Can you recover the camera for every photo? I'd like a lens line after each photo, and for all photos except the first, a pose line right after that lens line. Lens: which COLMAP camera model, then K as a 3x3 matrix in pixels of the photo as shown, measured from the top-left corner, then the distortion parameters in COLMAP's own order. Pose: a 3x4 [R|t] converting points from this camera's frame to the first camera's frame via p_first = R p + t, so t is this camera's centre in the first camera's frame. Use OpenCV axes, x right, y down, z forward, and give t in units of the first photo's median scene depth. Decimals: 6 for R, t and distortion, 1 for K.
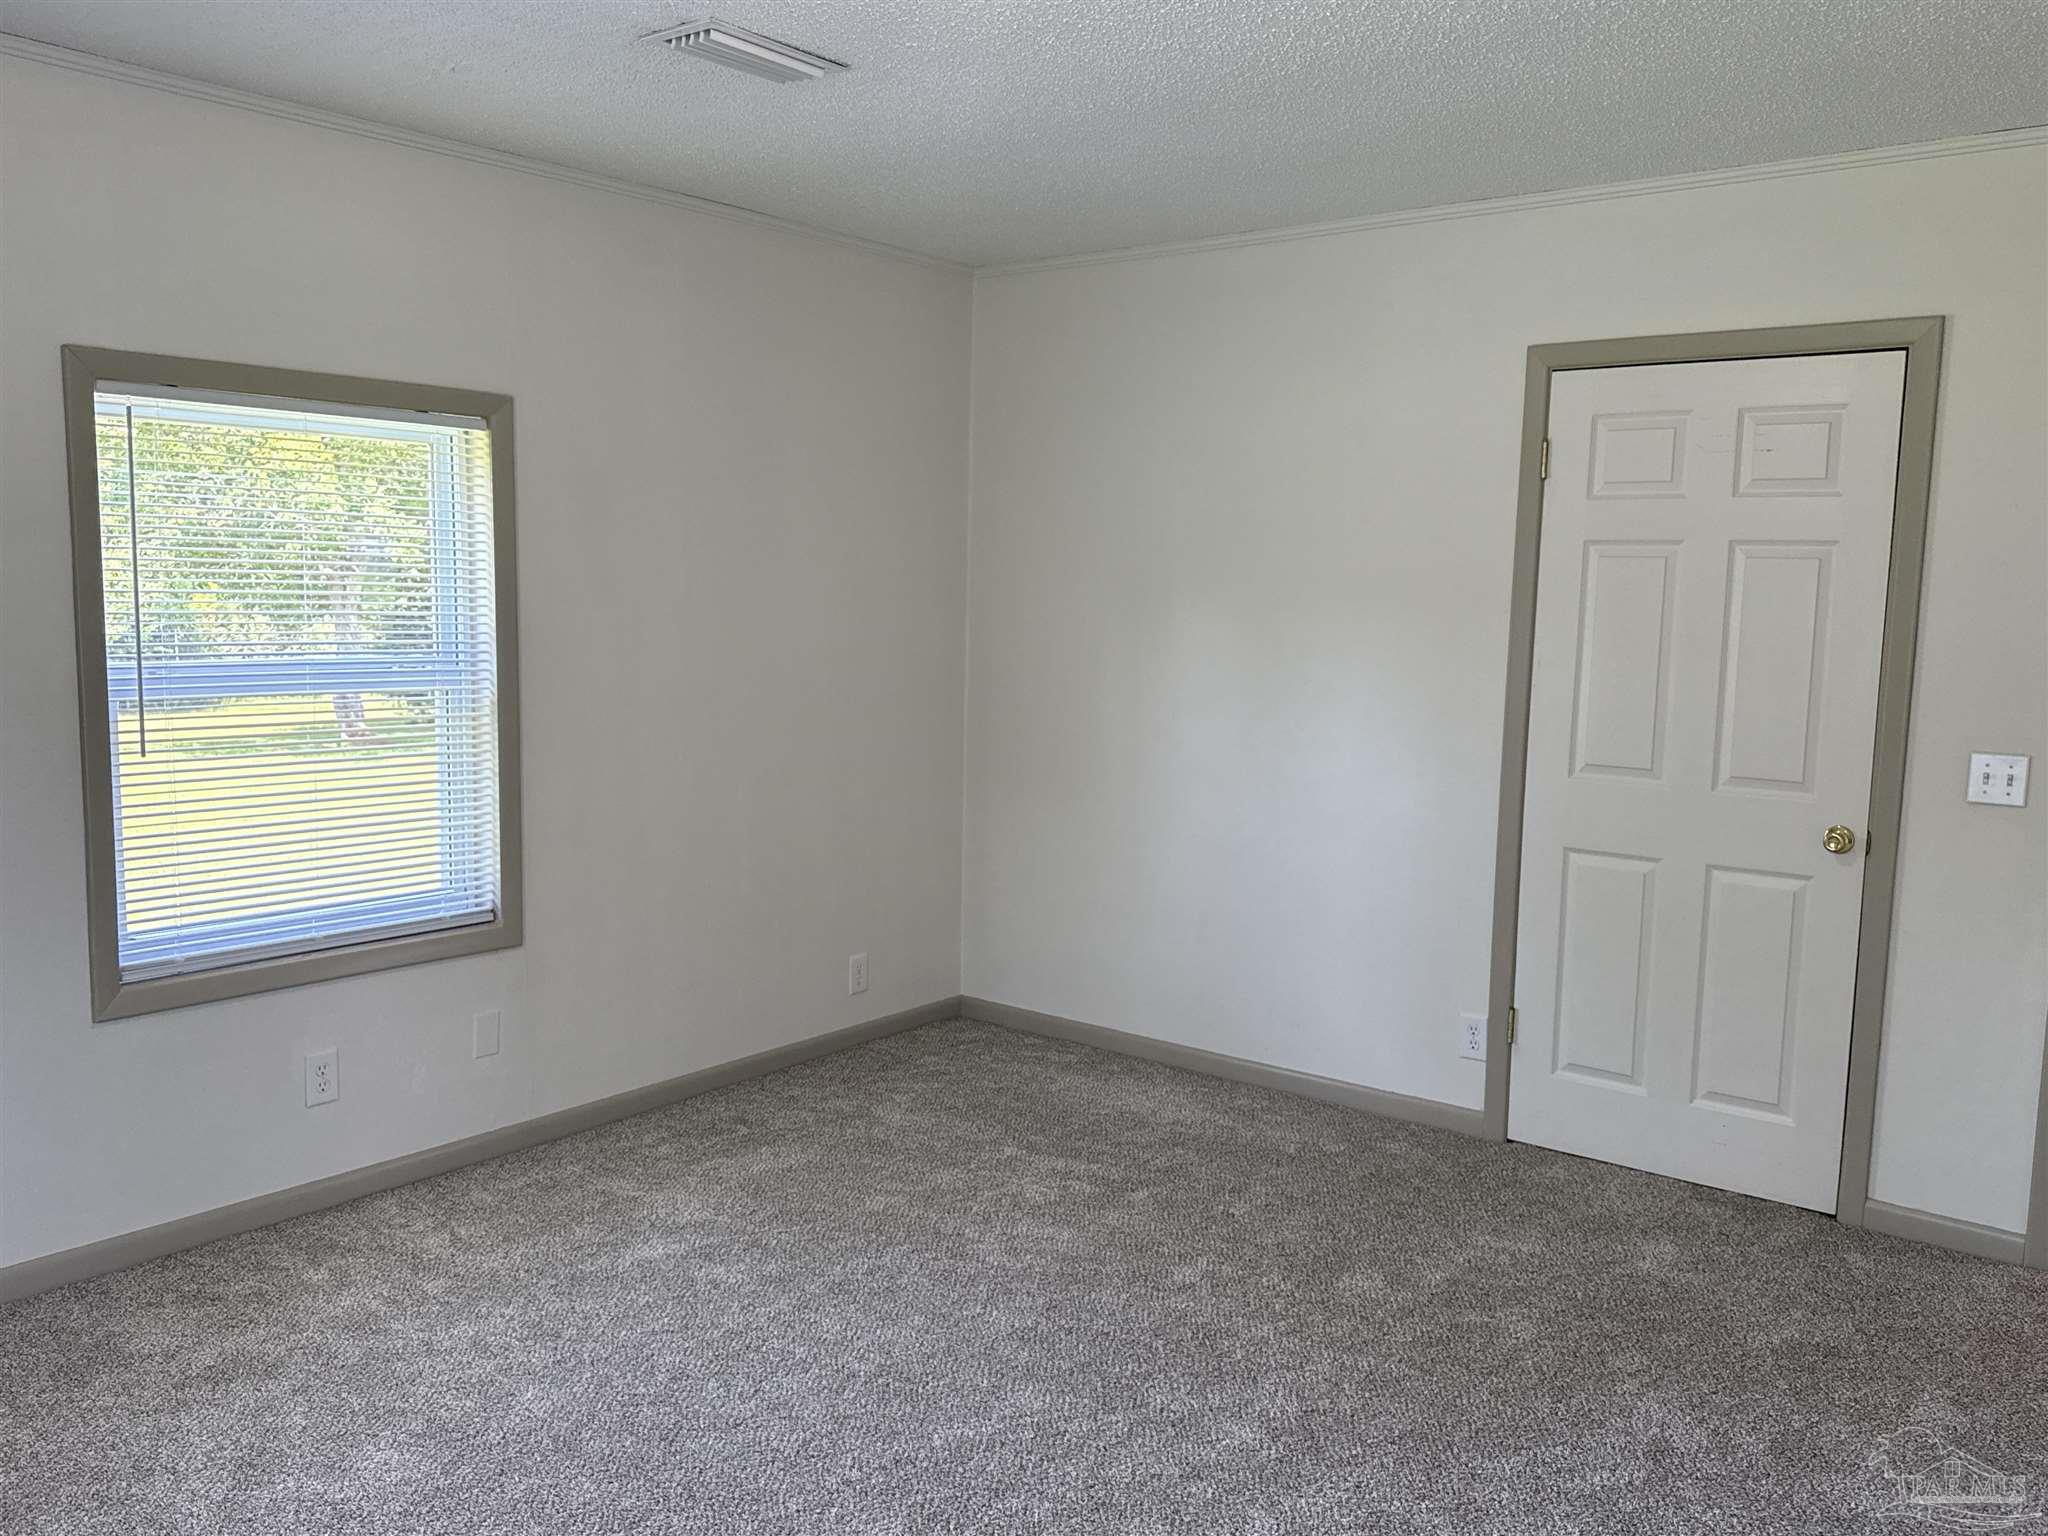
lens RADIAL K [[1546.9, 0, 1024.0], [0, 1546.9, 768.0], [0, 0, 1]] dist [0.167255, -0.310367]
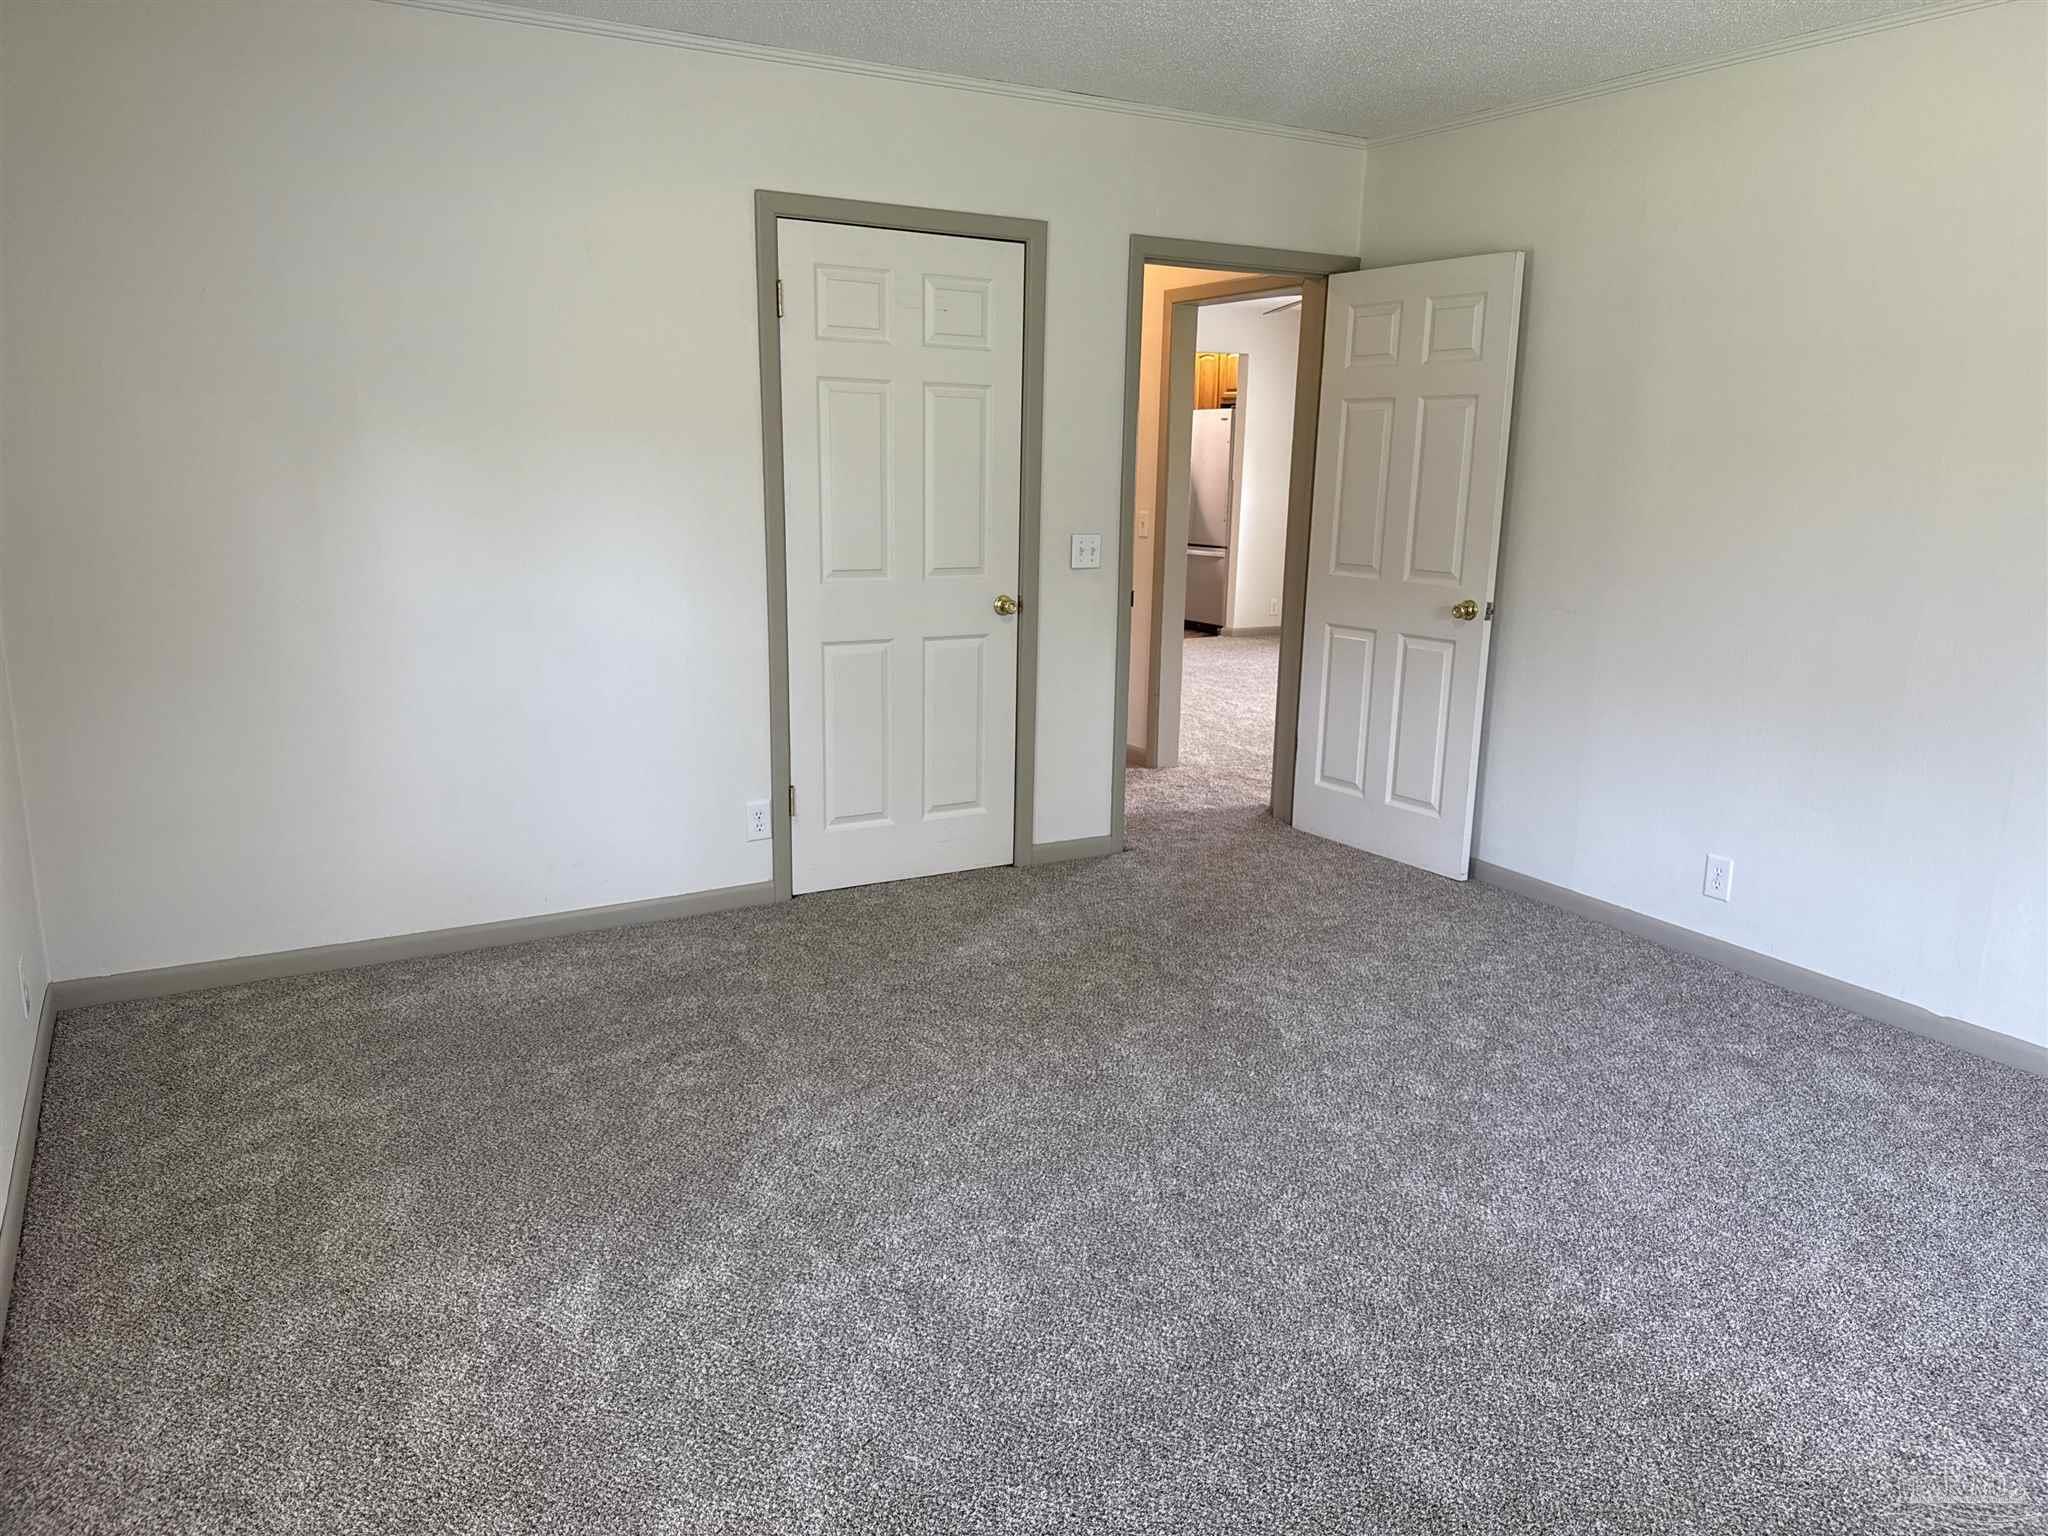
lens RADIAL K [[1430.7, 0, 1019.0], [0, 1430.7, 772.5], [0, 0, 1]] dist [0.129081, -0.244686]
pose [[0.400662, -0.224575, 0.888277, -0.610975], [0.090289, 0.974454, 0.205637, -0.066767], [-0.911766, -0.002189, 0.410703, 0.432785]]
